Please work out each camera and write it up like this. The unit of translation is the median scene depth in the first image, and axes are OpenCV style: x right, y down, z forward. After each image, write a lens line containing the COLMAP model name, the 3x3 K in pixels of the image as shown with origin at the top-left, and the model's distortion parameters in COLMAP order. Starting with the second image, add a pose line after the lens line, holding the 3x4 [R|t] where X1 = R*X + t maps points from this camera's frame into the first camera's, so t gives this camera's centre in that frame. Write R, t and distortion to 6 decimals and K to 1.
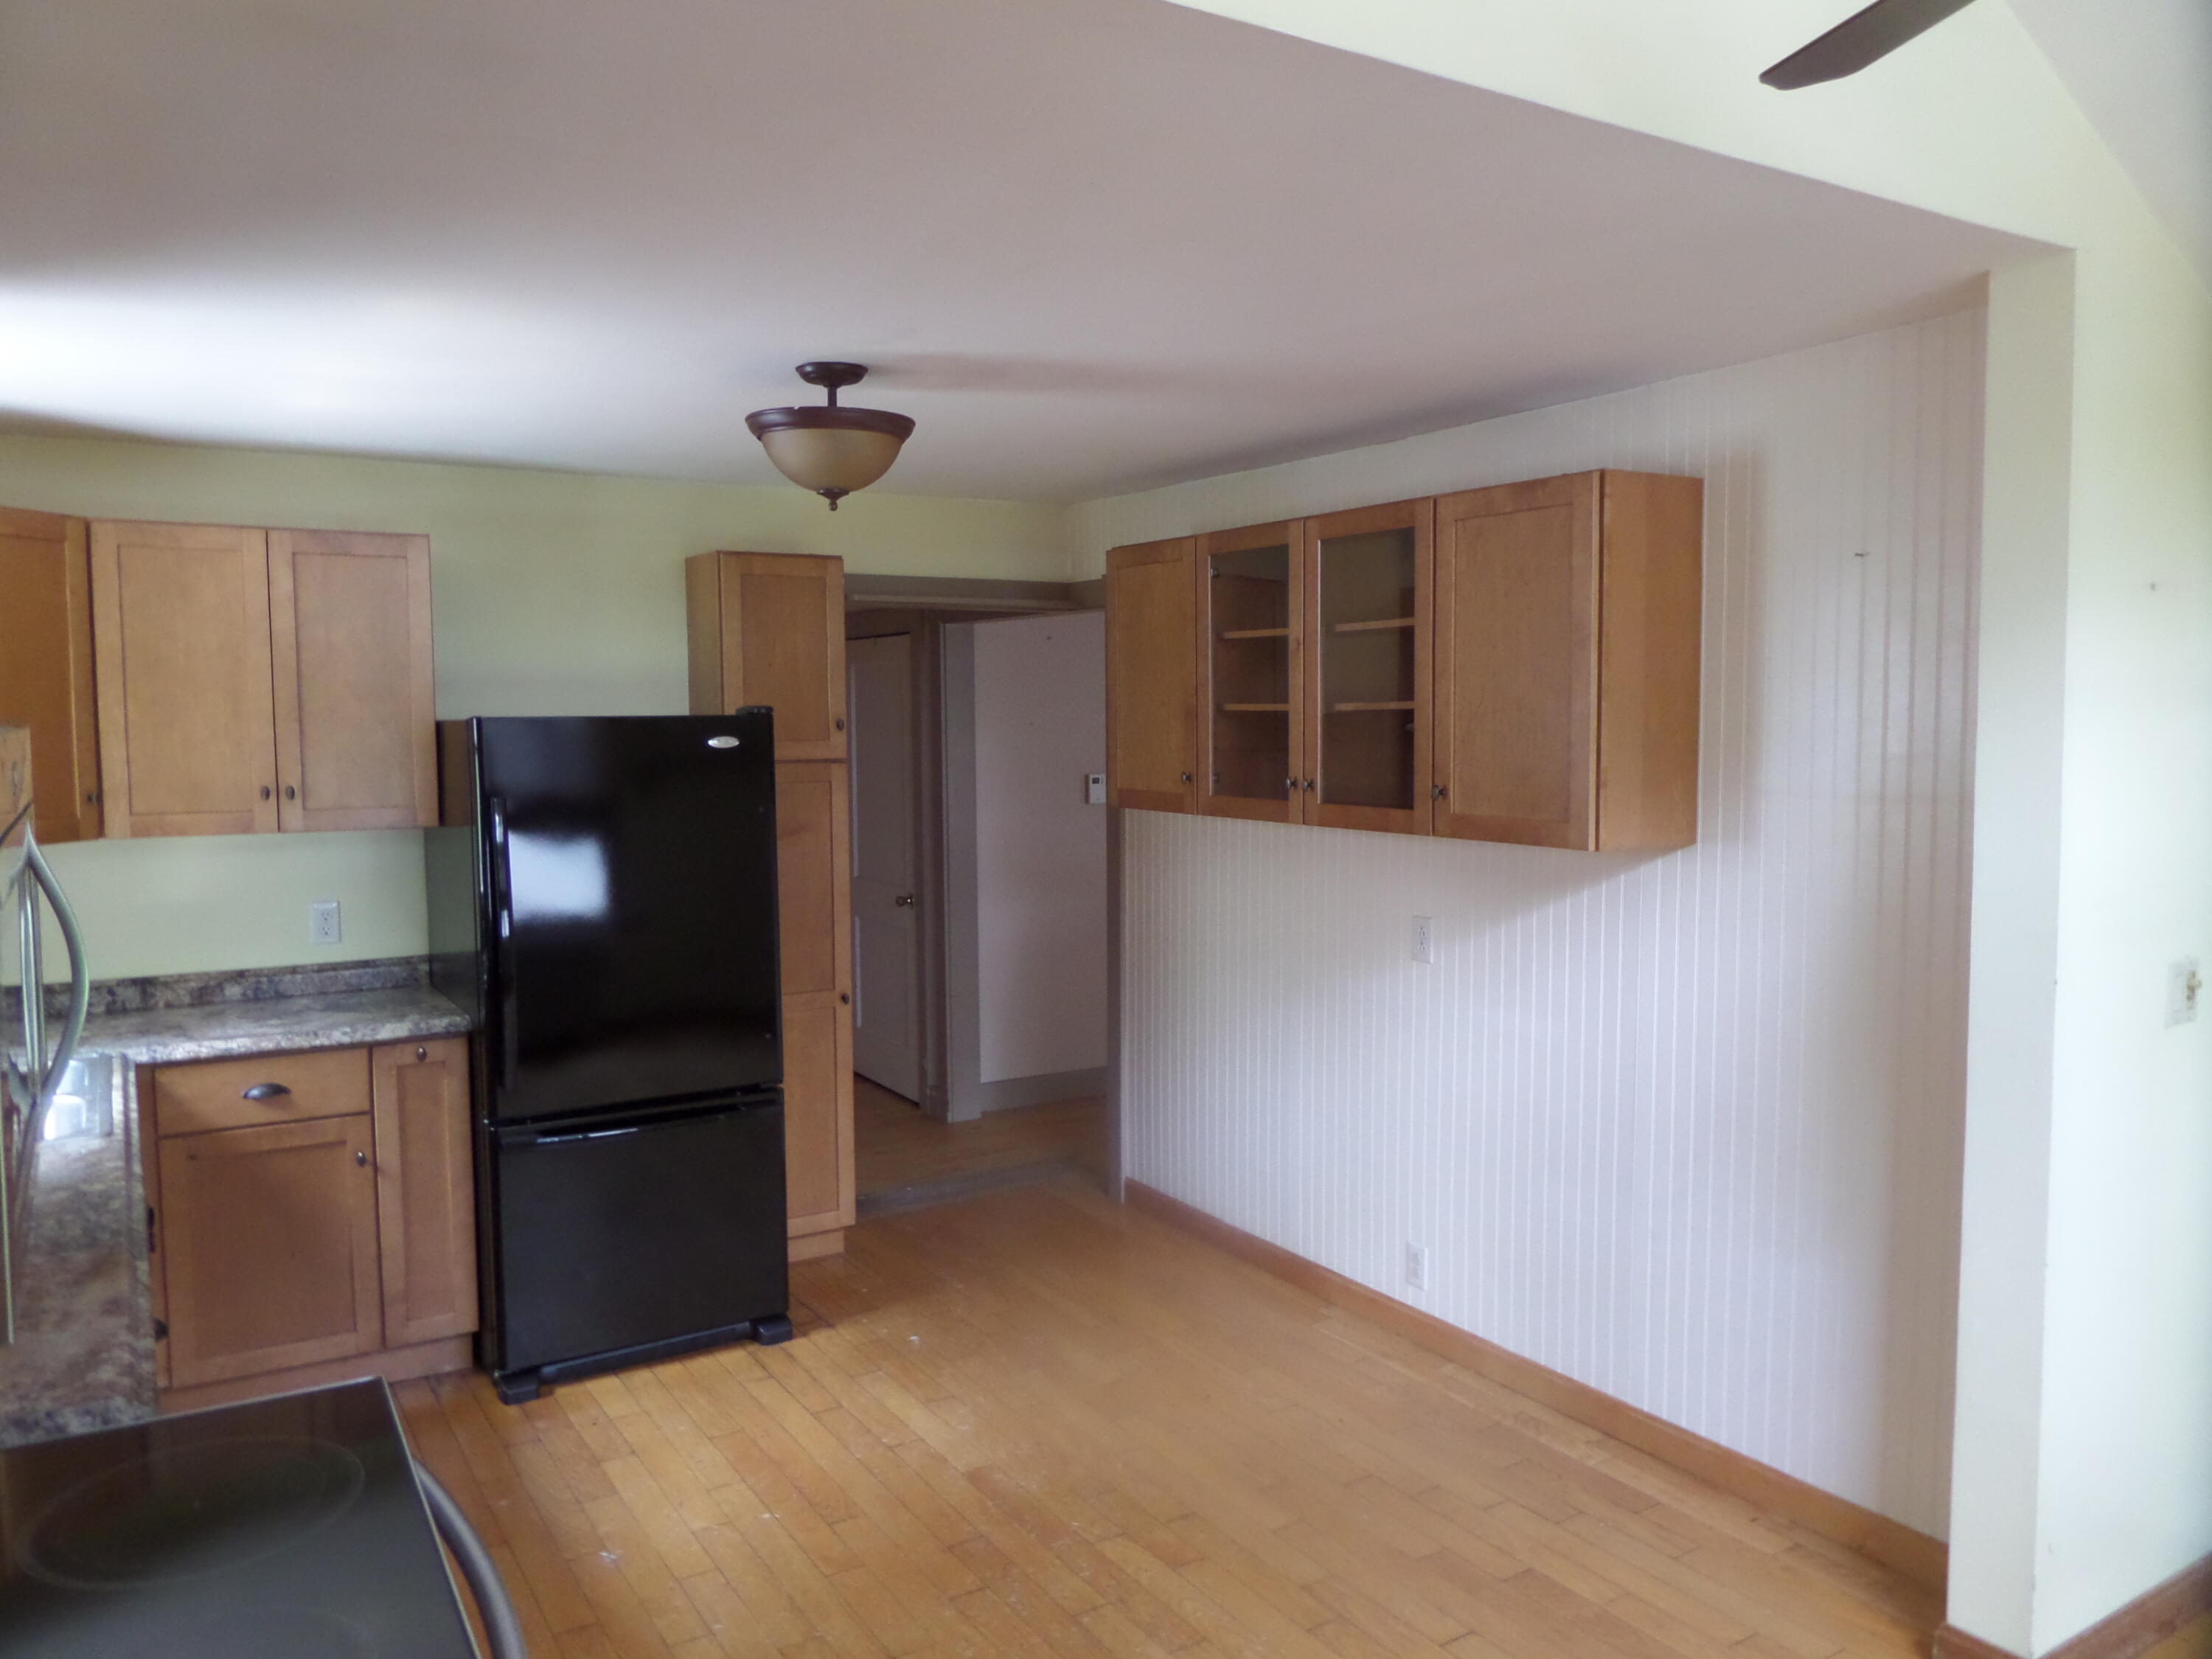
lens RADIAL K [[1581.4, 0, 1106.0], [0, 1581.4, 829.5], [0, 0, 1]] dist [-0.023980, 0.000996]
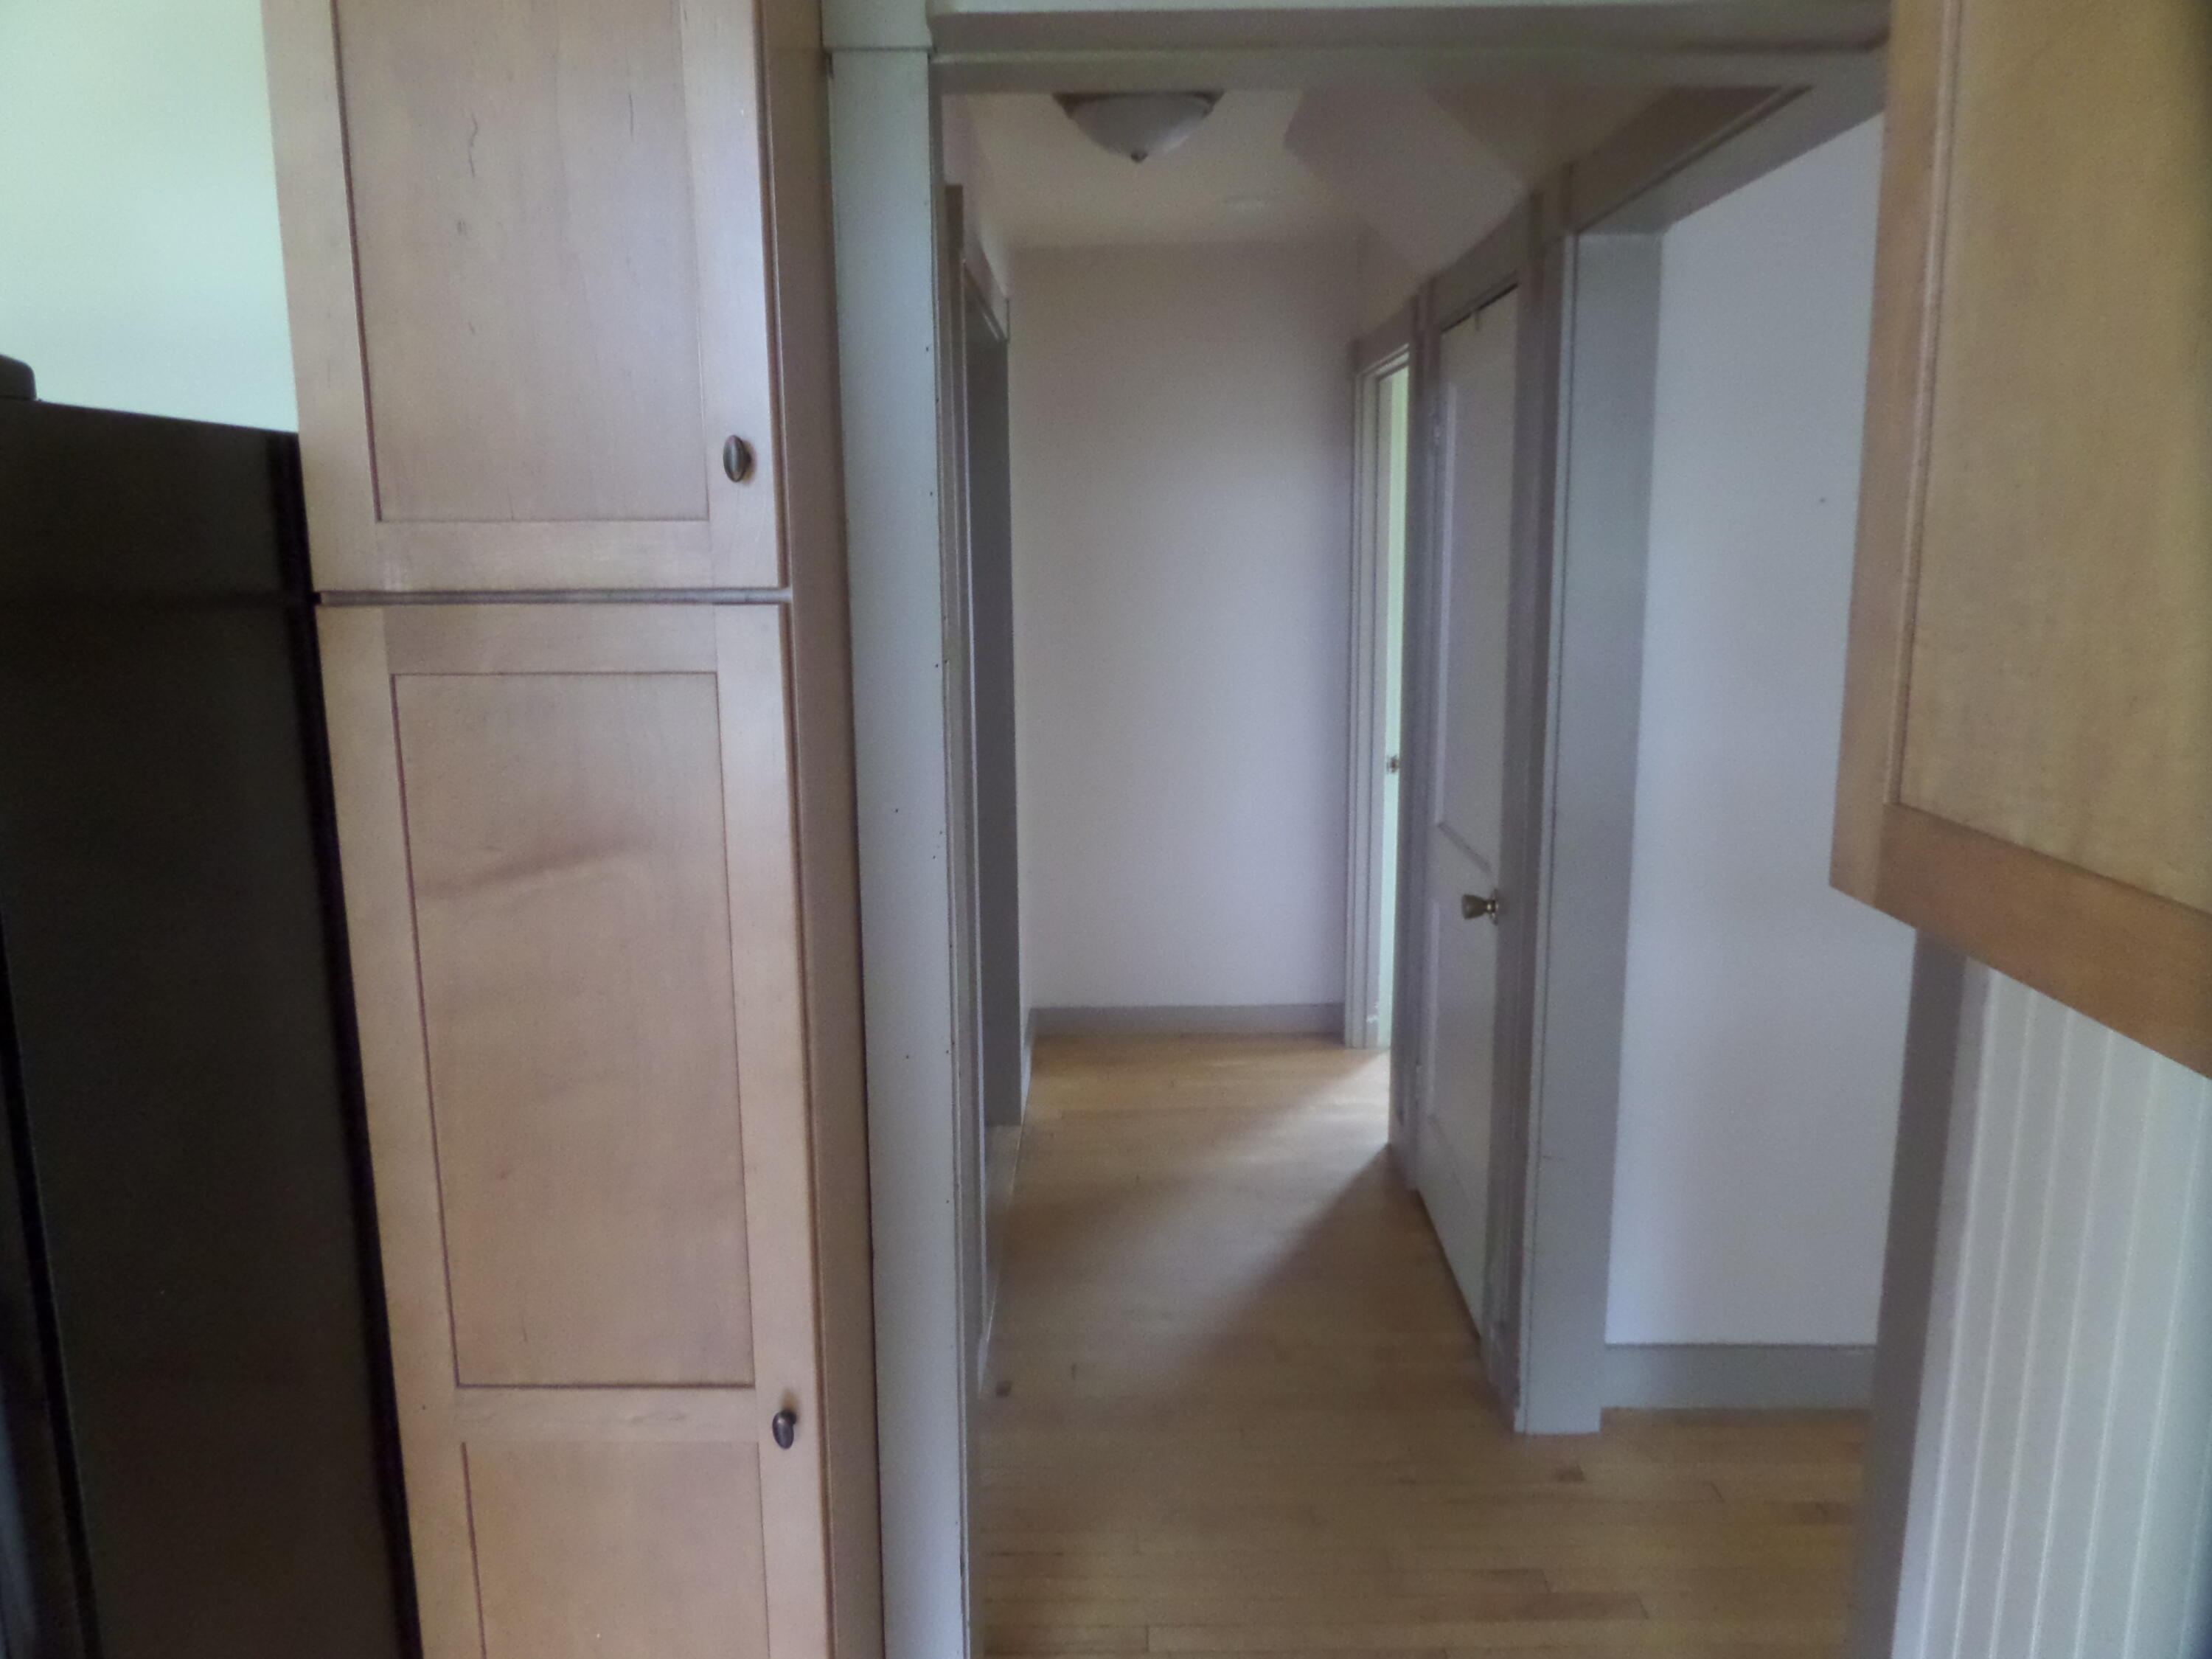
lens RADIAL K [[1581.4, 0, 1106.0], [0, 1581.4, 829.5], [0, 0, 1]] dist [-0.023980, 0.000996]
pose [[0.841695, 0.102674, -0.530101, 0.019308], [-0.042789, 0.991350, 0.124072, -0.029356], [0.538255, -0.081748, 0.838808, 0.590038]]
